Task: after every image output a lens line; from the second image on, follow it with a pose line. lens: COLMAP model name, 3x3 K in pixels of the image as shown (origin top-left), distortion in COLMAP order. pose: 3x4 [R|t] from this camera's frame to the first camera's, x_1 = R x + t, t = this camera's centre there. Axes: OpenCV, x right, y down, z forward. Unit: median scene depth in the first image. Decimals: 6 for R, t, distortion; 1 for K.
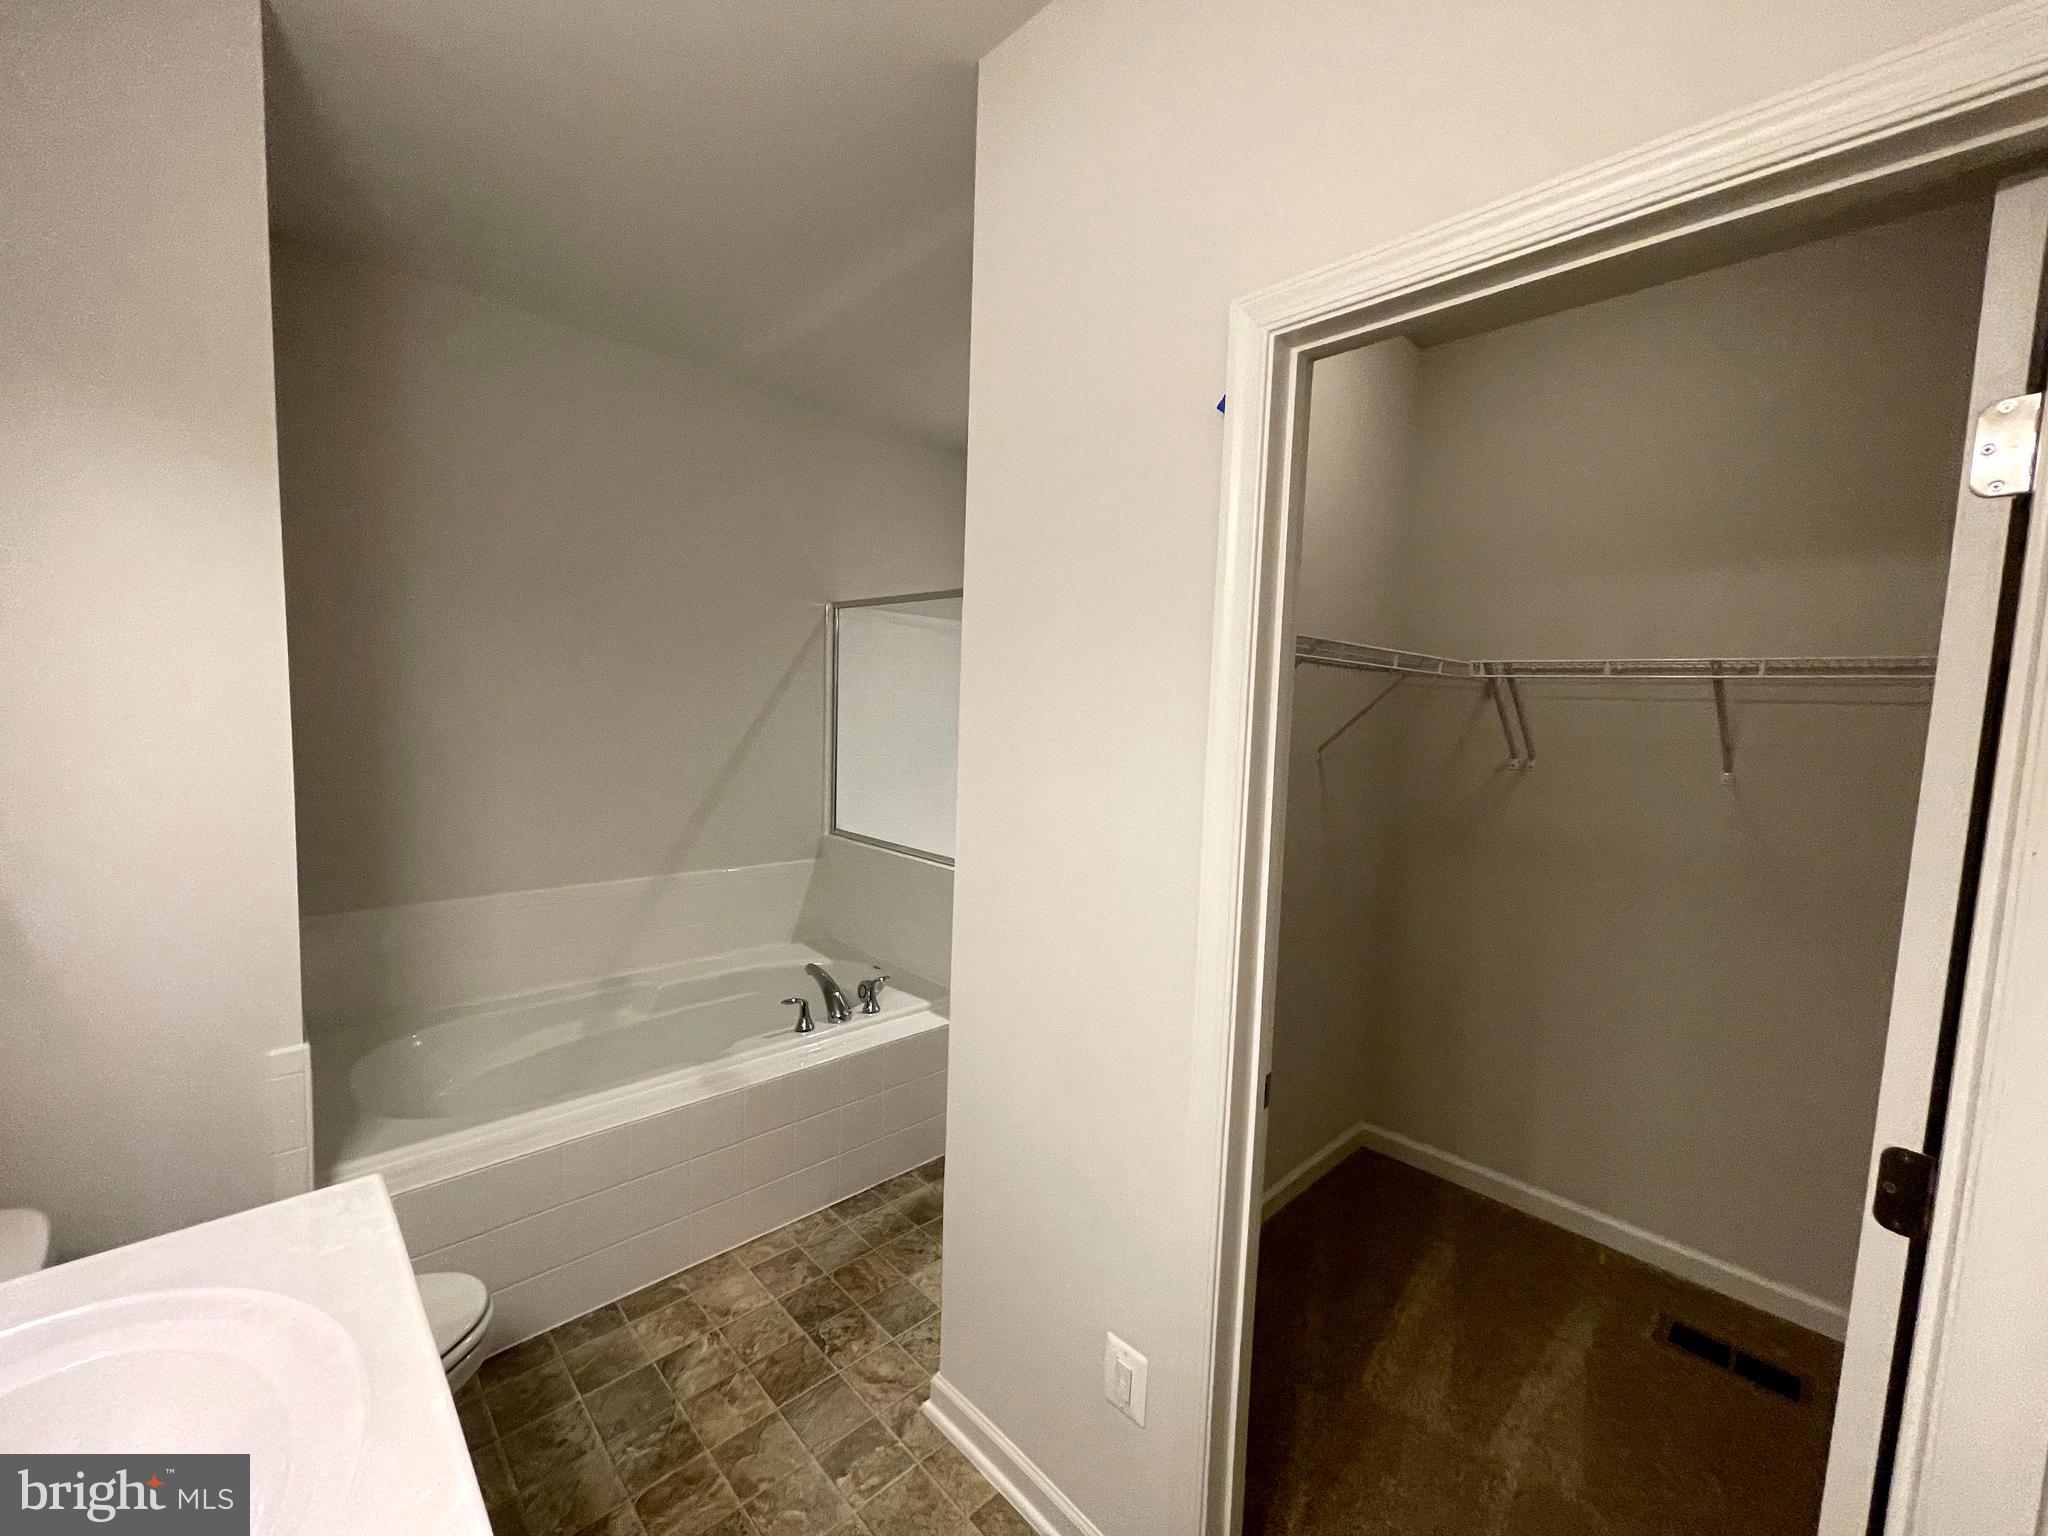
lens RADIAL K [[823.8, 0, 1026.8], [0, 823.8, 772.3], [0, 0, 1]] dist [0.001477, -0.000179]
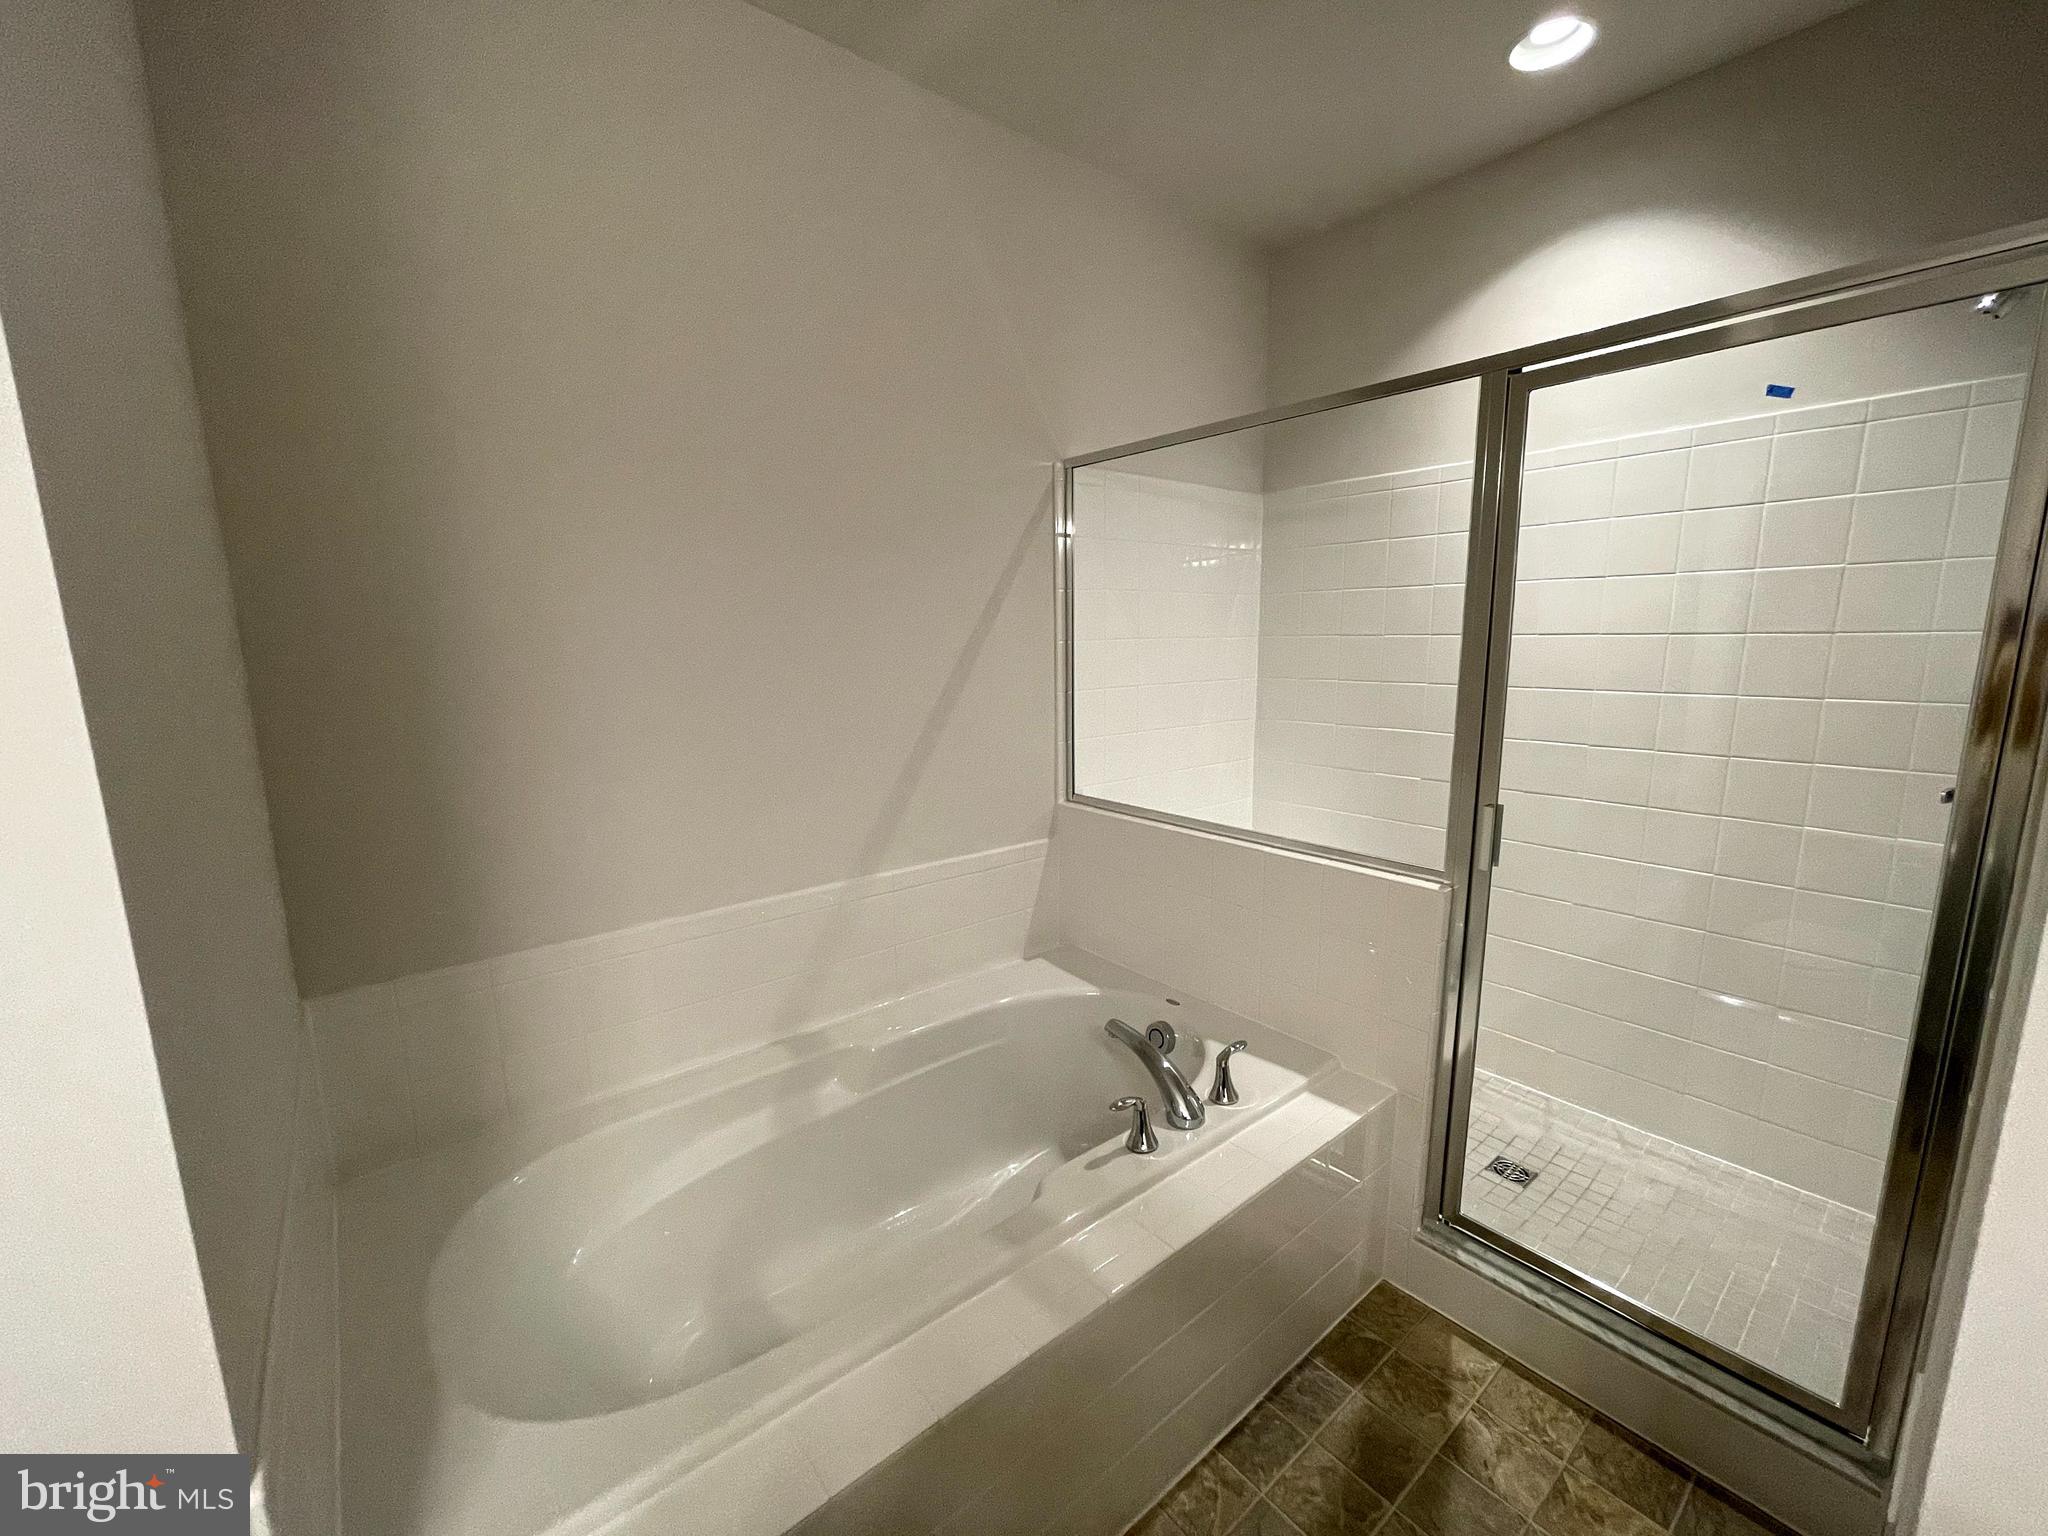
lens RADIAL K [[823.8, 0, 1037.8], [0, 823.8, 775.1], [0, 0, 1]] dist [0.001477, -0.000179]
pose [[0.995928, -0.038628, -0.081463, -0.212719], [0.045836, 0.995016, 0.088561, -0.011656], [0.077636, -0.091934, 0.992734, 0.312469]]
